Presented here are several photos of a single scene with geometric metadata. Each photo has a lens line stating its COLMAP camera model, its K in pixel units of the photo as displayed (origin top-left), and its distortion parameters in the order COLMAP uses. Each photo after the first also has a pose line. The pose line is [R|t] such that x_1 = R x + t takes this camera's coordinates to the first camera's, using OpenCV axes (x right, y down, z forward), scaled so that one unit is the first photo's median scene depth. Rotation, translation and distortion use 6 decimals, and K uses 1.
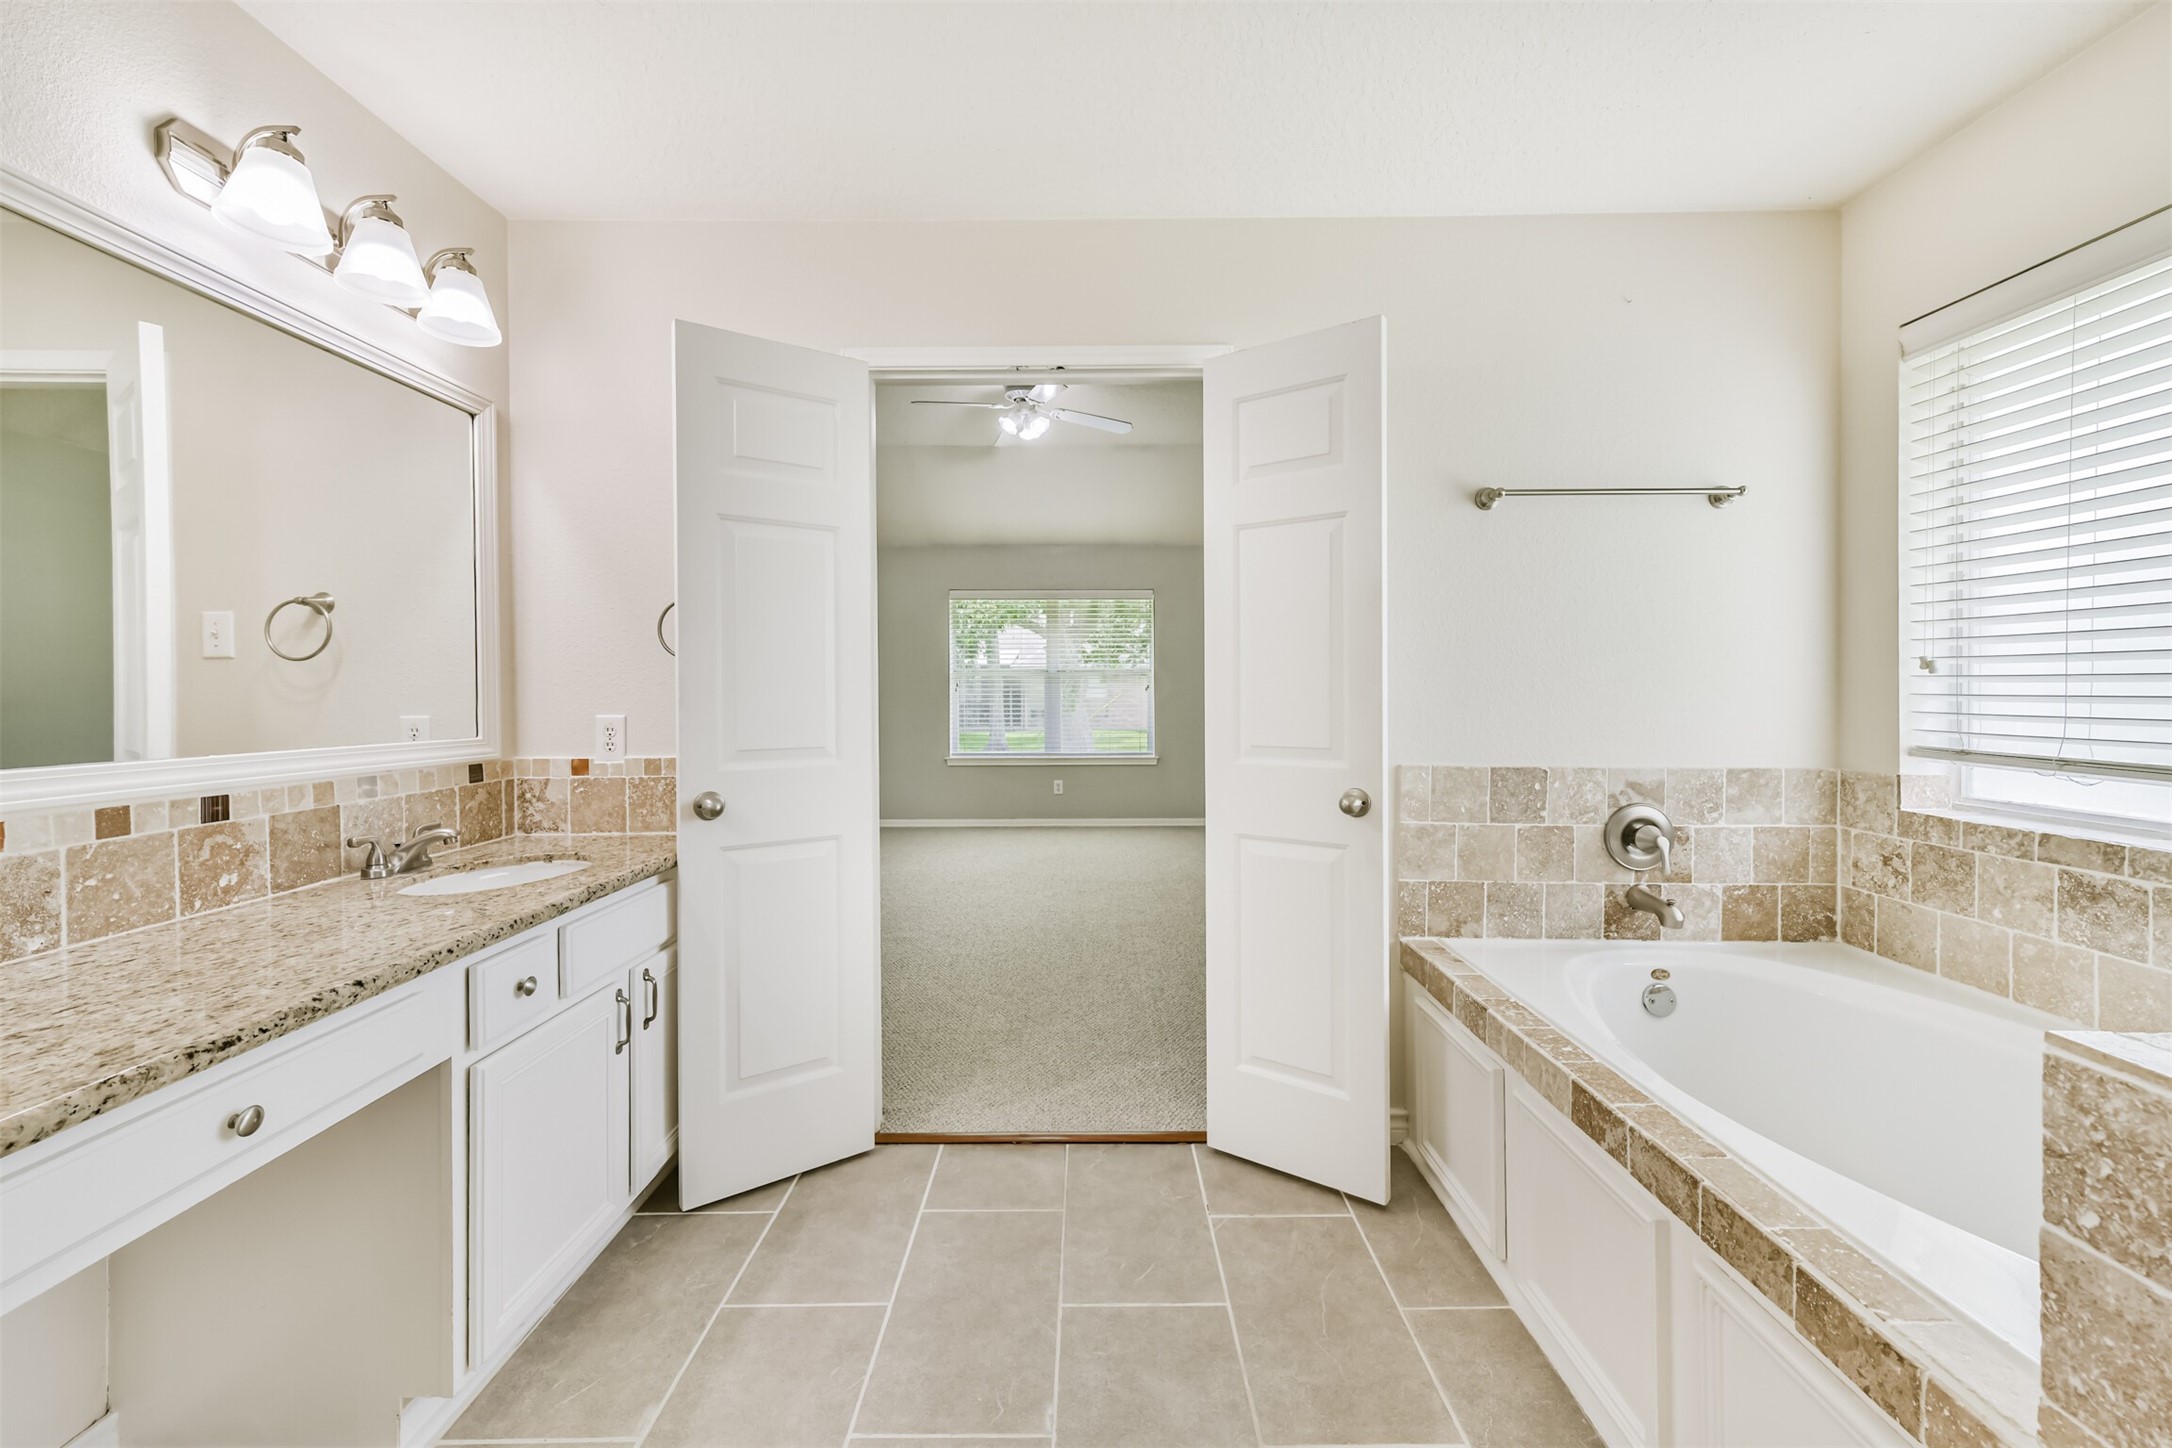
lens RADIAL K [[859.9, 0, 1073.6], [0, 859.9, 692.0], [0, 0, 1]] dist [0.006421, -0.001050]
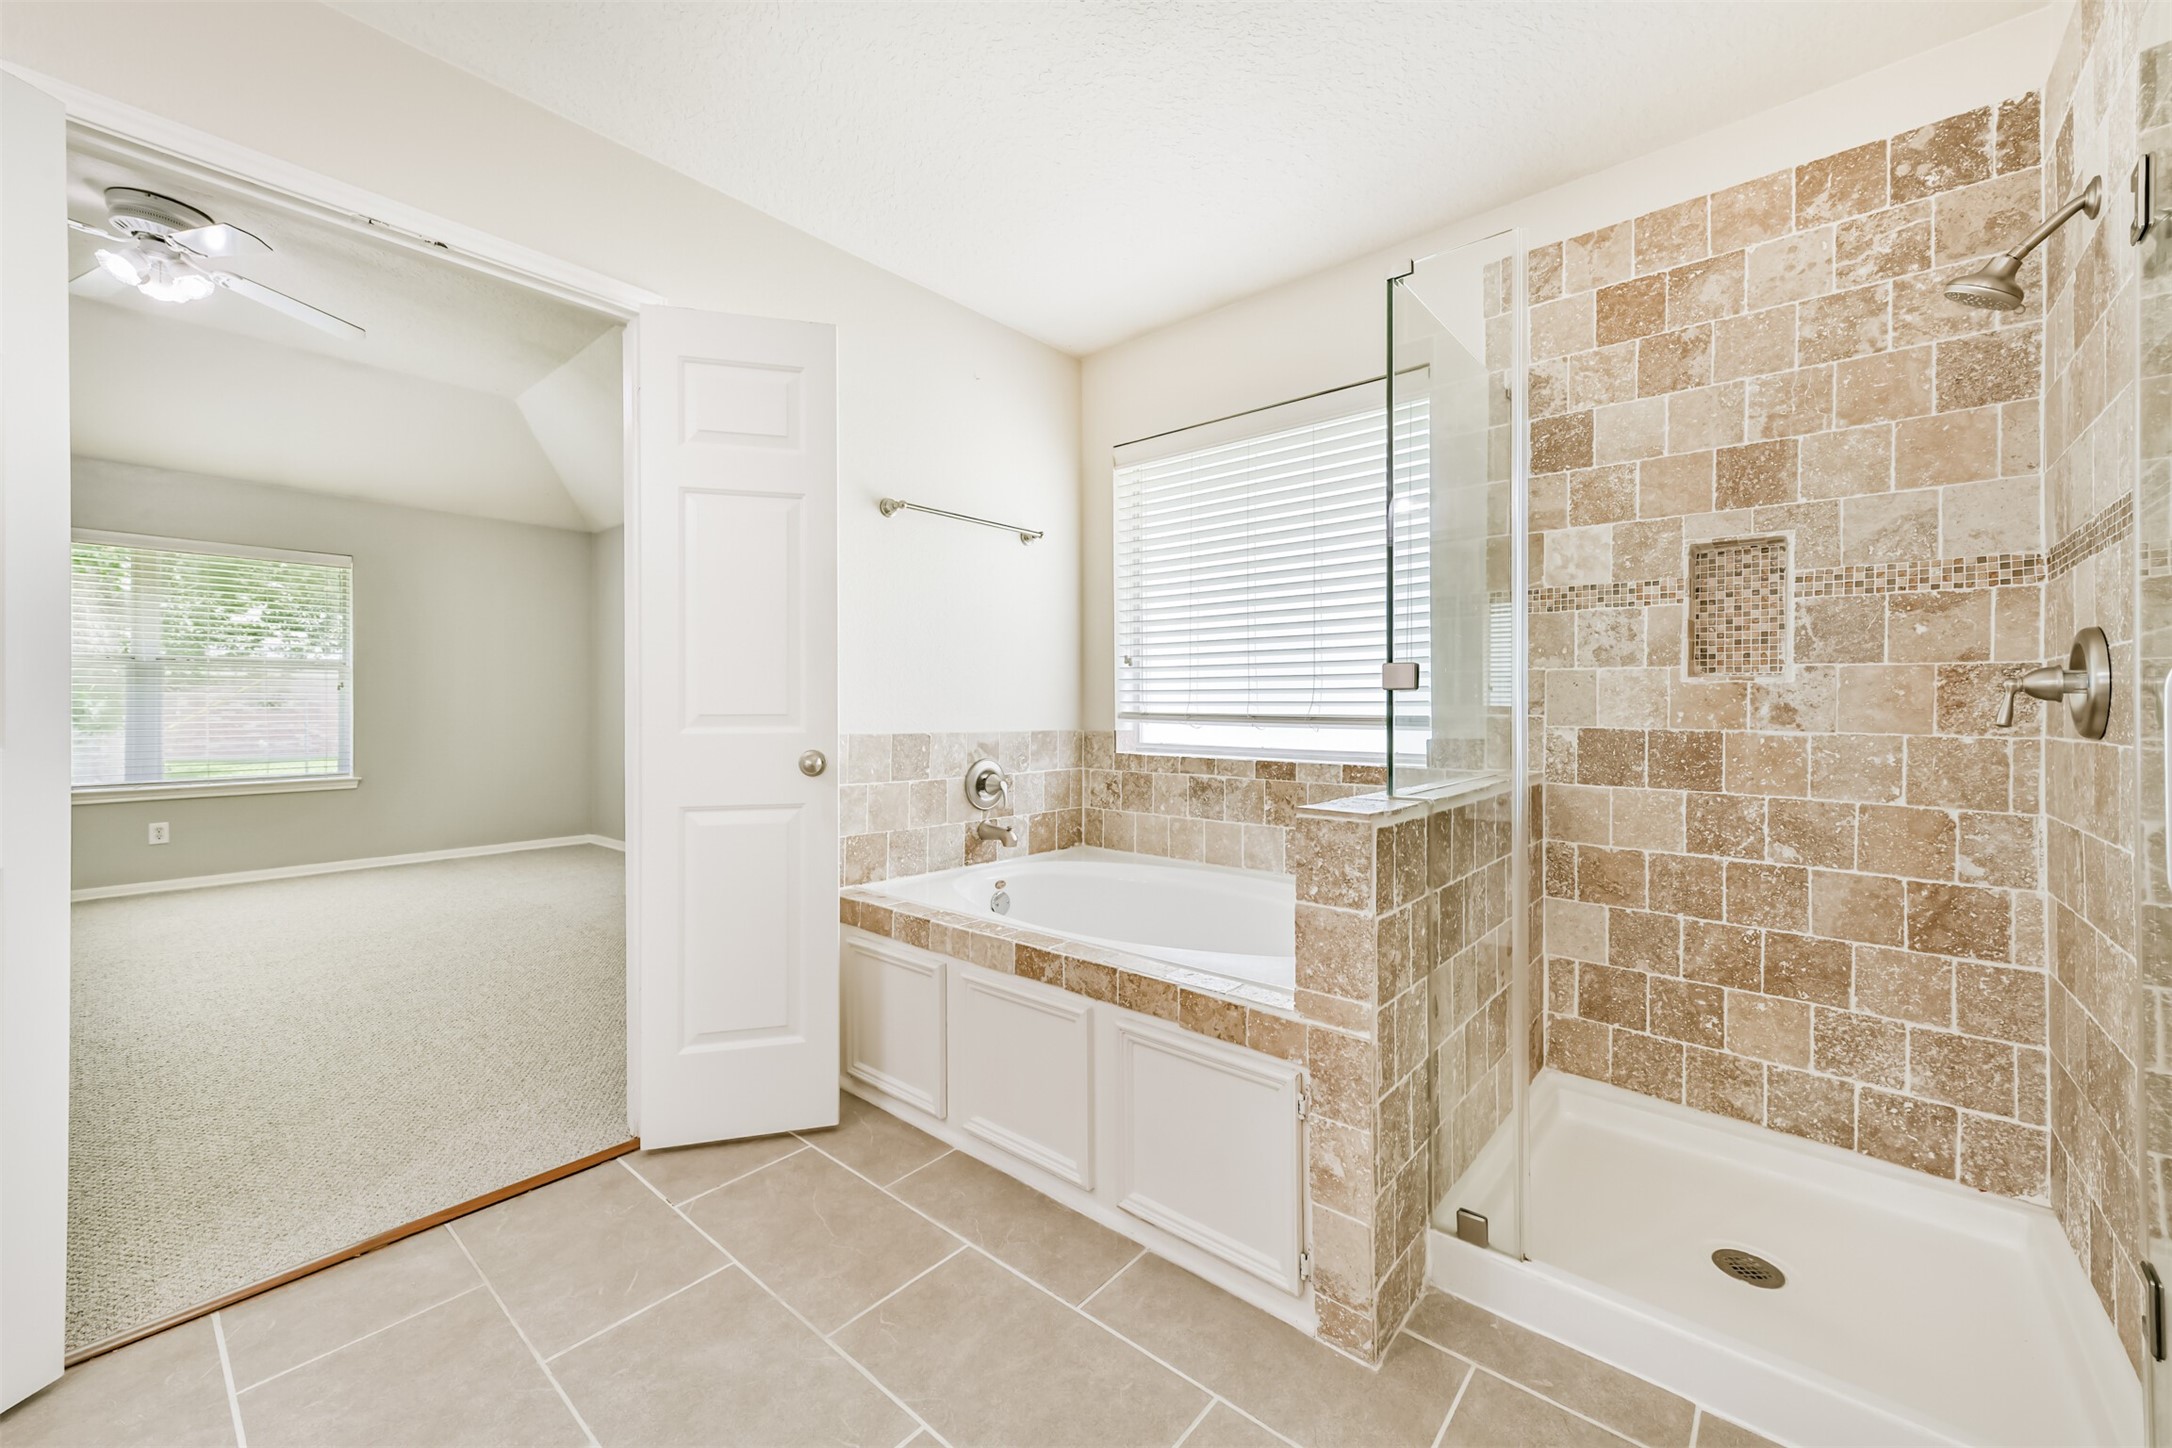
lens RADIAL K [[859.9, 0, 1114.6], [0, 859.9, 698.3], [0, 0, 1]] dist [0.006421, -0.001050]
pose [[0.625592, 0.009543, 0.780092, -0.295801], [0.001437, 0.999909, -0.013384, 0.064695], [-0.780149, 0.009493, 0.625521, 0.024889]]
